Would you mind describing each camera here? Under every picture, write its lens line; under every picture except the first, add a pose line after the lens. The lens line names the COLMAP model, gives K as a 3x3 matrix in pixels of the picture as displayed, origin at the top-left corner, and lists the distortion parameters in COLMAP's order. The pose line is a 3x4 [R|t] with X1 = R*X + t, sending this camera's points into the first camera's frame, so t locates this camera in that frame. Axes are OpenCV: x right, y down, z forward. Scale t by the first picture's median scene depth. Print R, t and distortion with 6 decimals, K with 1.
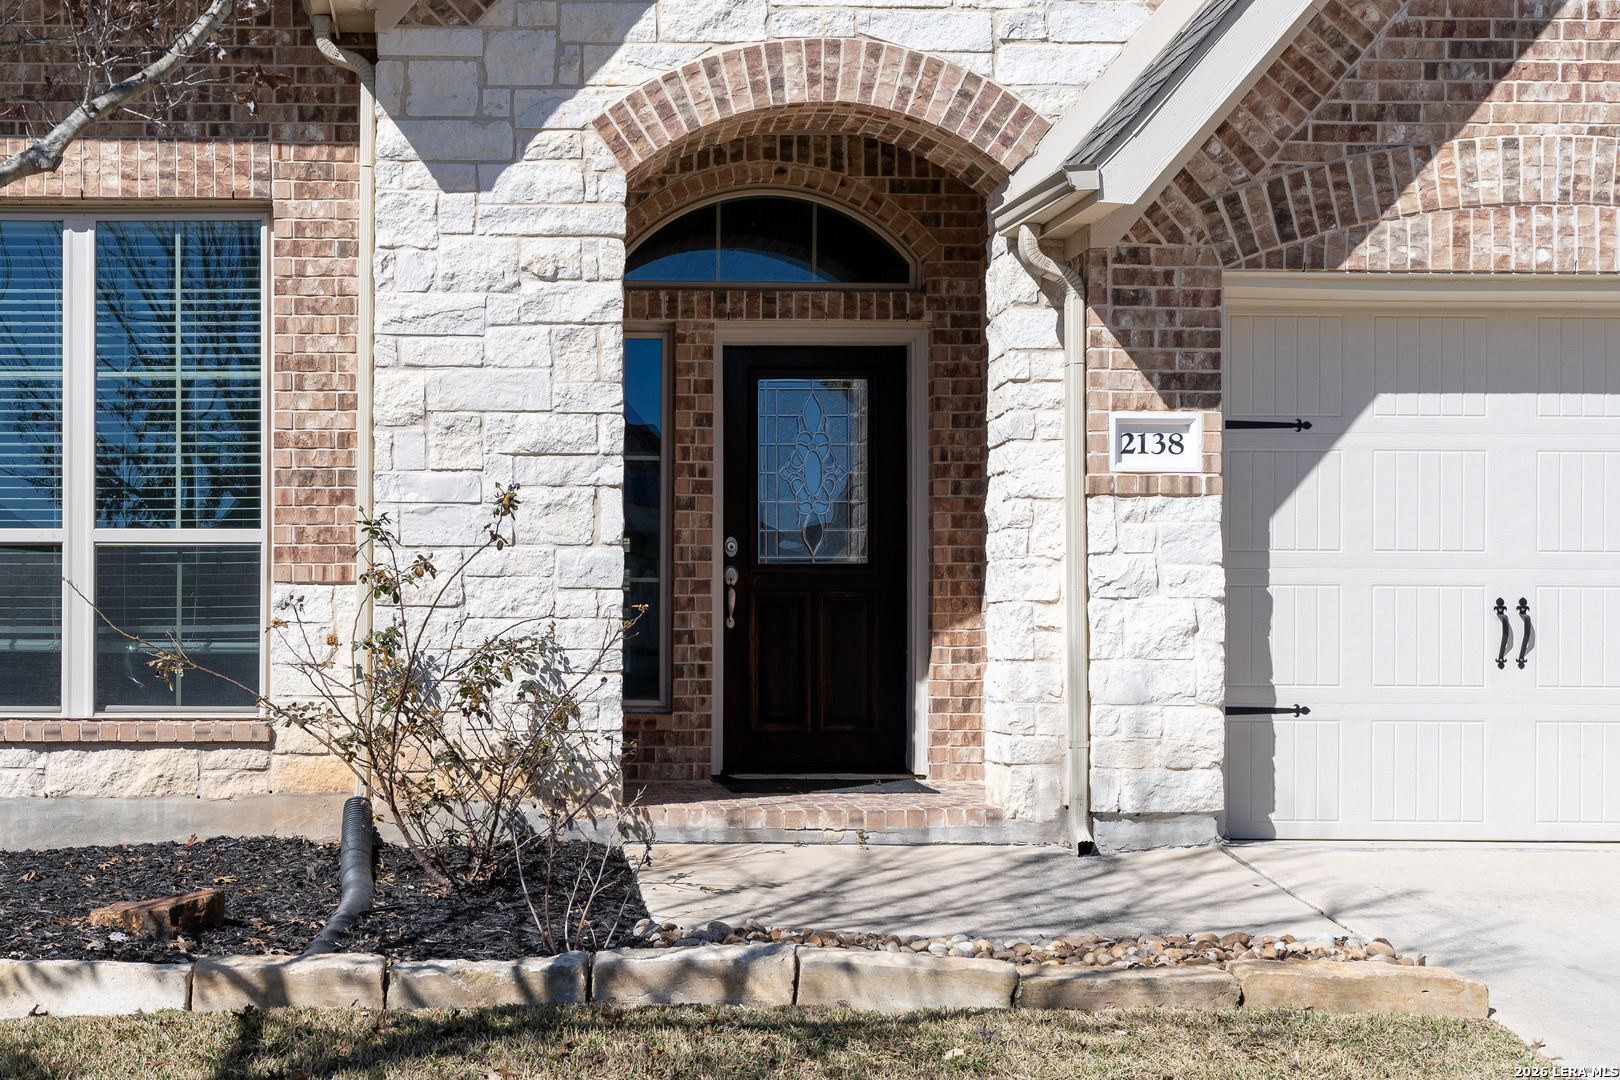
lens RADIAL K [[1844.0, 0, 602.0], [0, 1844.0, 641.1], [0, 0, 1]] dist [0.003392, 0.000000]
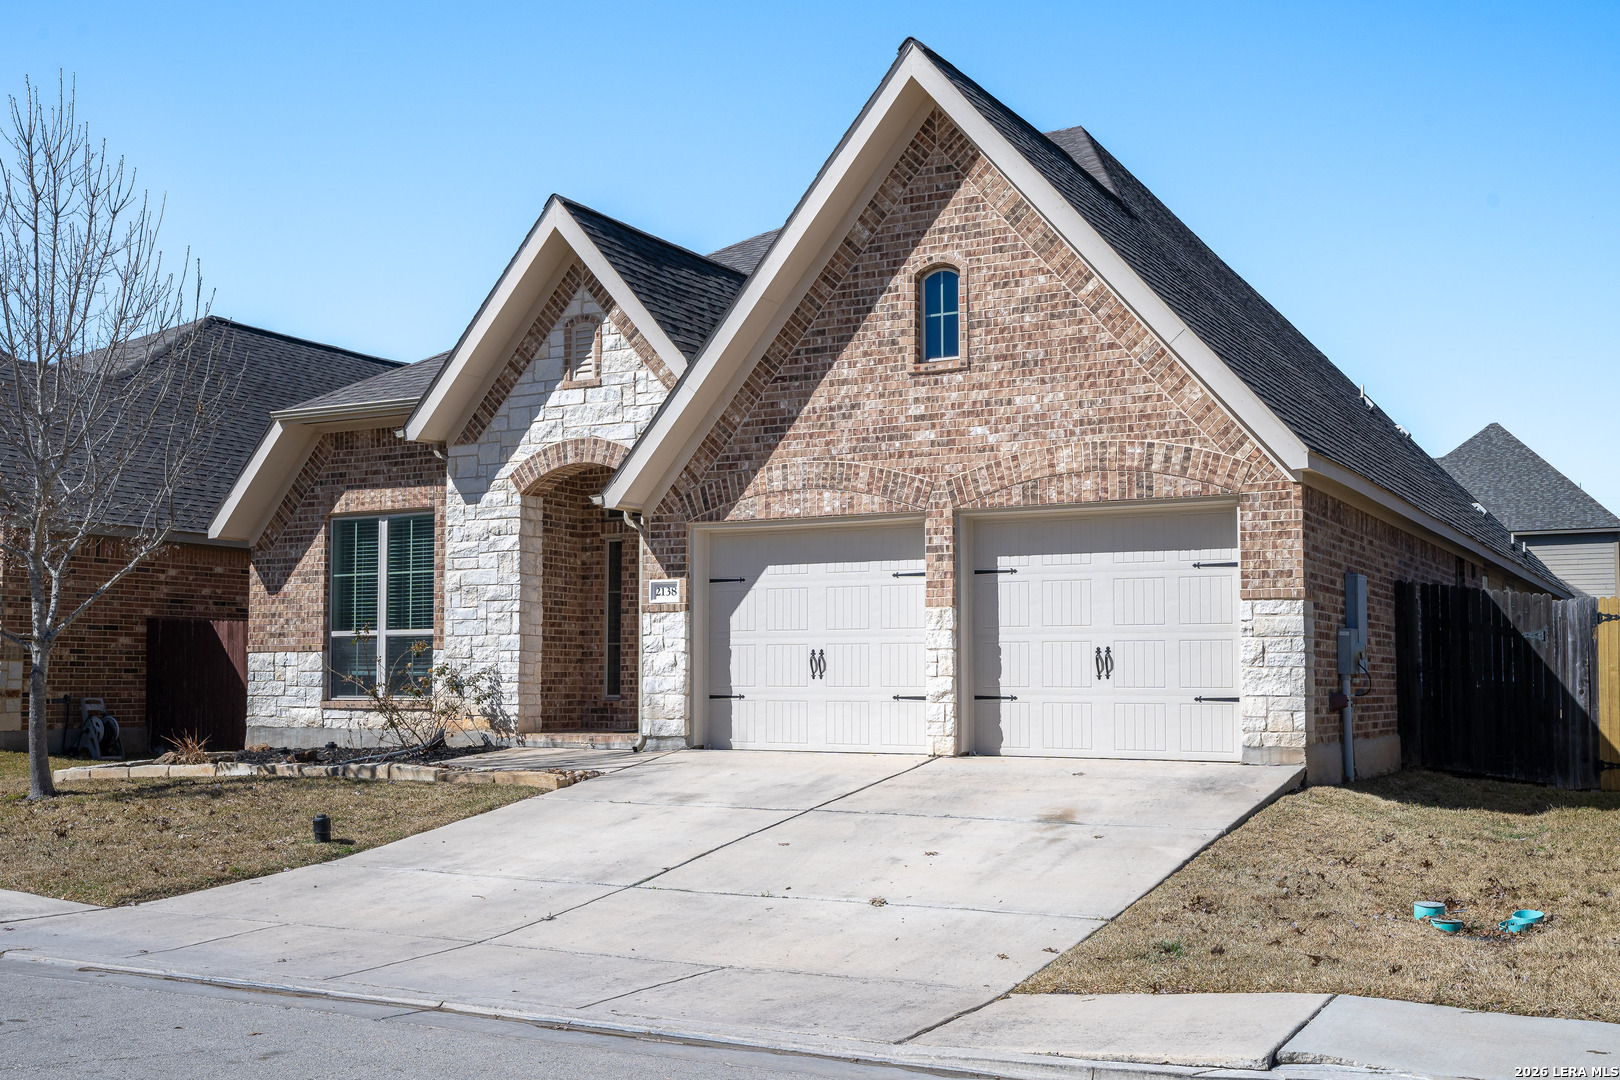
lens RADIAL K [[1654.5, 0, 818.7], [0, 1654.5, 545.3], [0, 0, 1]] dist [0.019756, 0.000000]
pose [[0.878529, -0.043167, -0.475735, 1.526418], [0.009203, 0.997253, -0.073493, -0.000358], [0.477601, 0.060187, 0.876513, -0.884272]]
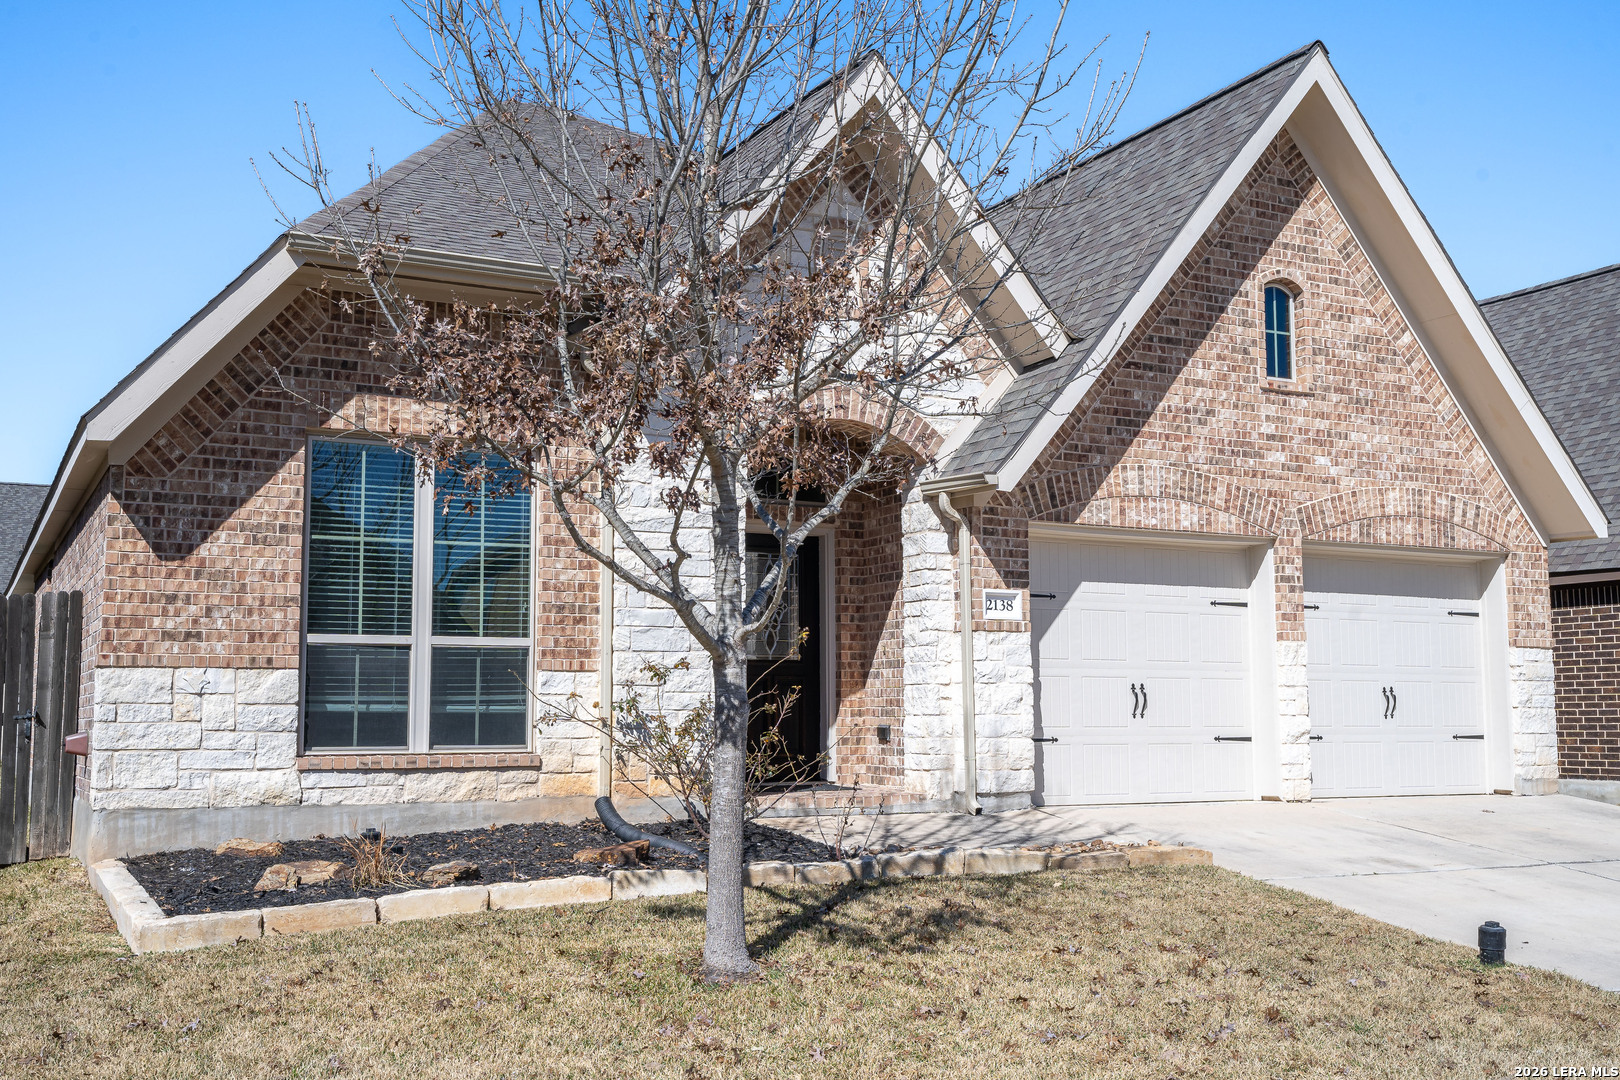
lens RADIAL K [[1654.5, 0, 802.0], [0, 1654.5, 524.3], [0, 0, 1]] dist [0.019756, 0.000000]
pose [[0.890868, 0.048201, 0.451698, -0.679992], [0.000698, 0.994208, -0.107469, -0.001753], [-0.454262, 0.096056, 0.885674, -0.478126]]
